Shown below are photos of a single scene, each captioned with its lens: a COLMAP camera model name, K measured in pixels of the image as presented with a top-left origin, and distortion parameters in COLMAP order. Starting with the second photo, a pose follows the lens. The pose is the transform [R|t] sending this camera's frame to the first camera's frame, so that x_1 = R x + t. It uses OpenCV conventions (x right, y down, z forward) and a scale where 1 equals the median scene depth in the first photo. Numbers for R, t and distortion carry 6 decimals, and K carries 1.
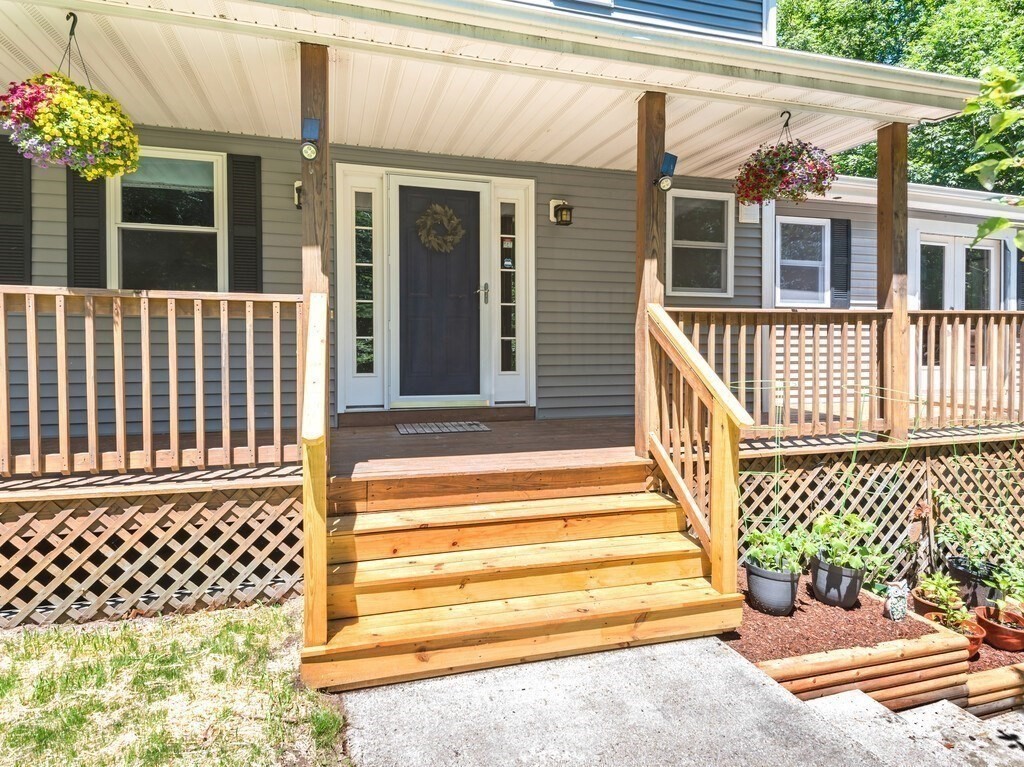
lens RADIAL K [[536.6, 0, 511.3], [0, 536.6, 337.0], [0, 0, 1]] dist [0.019002, 0.000217]
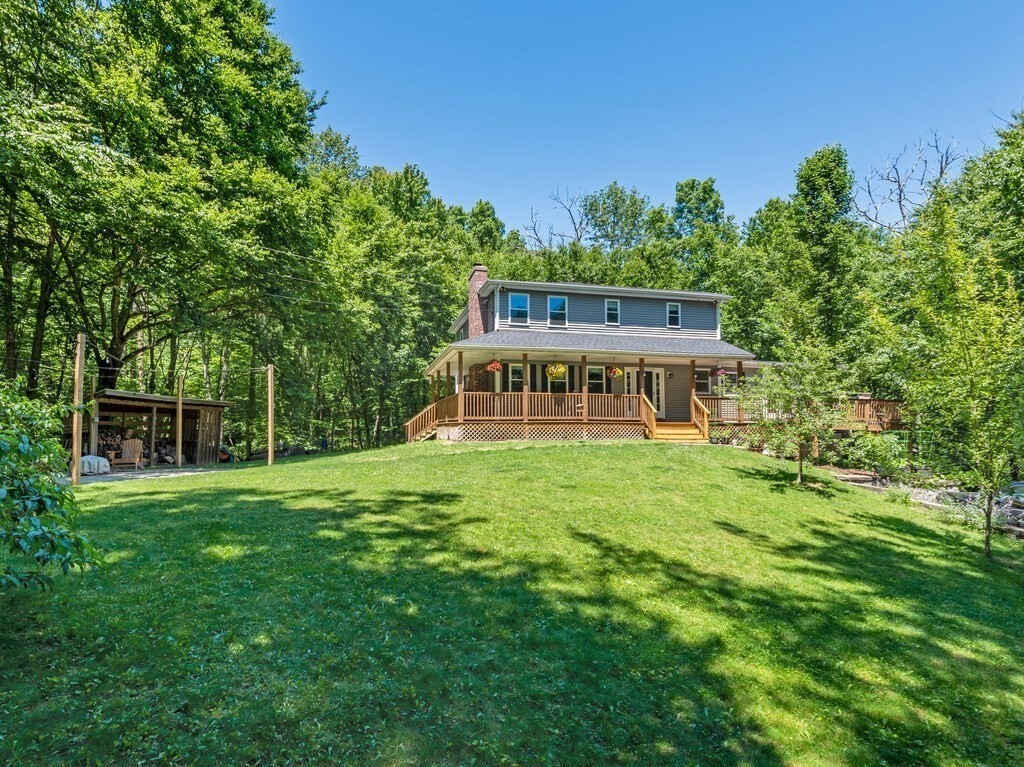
lens RADIAL K [[523.1, 0, 511.7], [0, 523.1, 401.8], [0, 0, 1]] dist [-0.001447, -0.000326]
pose [[0.999494, -0.010112, -0.030158, -1.231876], [0.008302, 0.998191, -0.059539, 0.264157], [0.030706, 0.059259, 0.997770, -3.771375]]
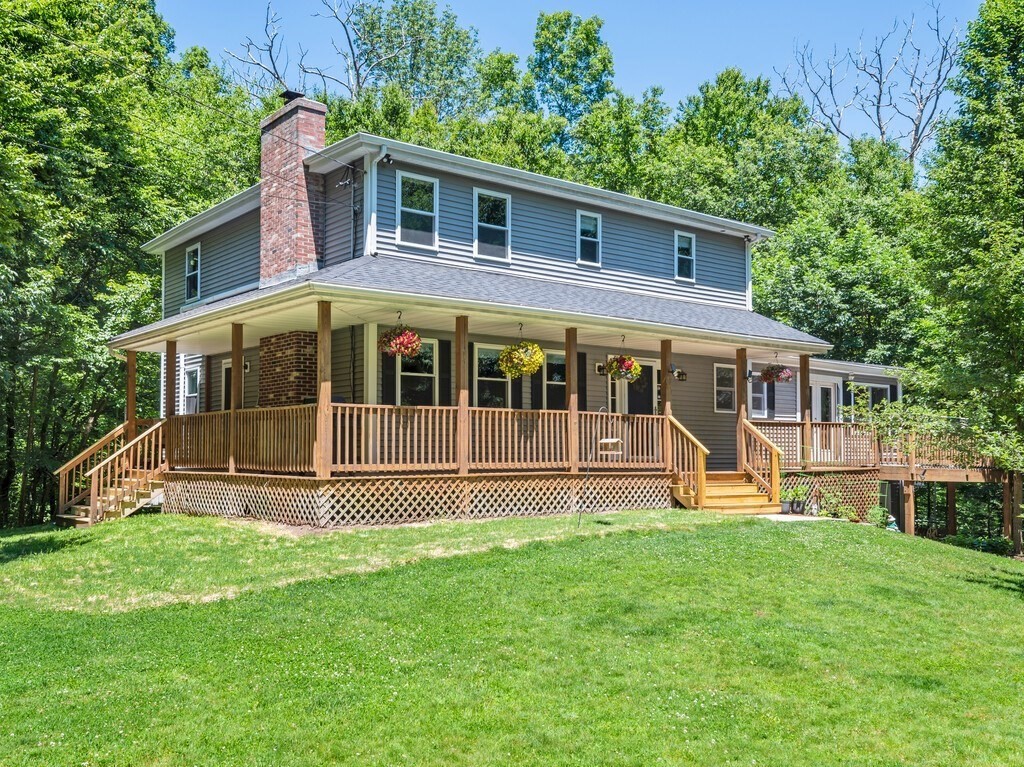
lens RADIAL K [[957.5, 0, 512.0], [0, 957.5, 383.5], [0, 0, 1]] dist [0.013614, 0.004175]
pose [[0.919931, 0.022520, 0.391434, -2.378175], [0.009487, 0.996778, -0.079642, 0.126119], [-0.391966, 0.076979, 0.916753, -2.667326]]
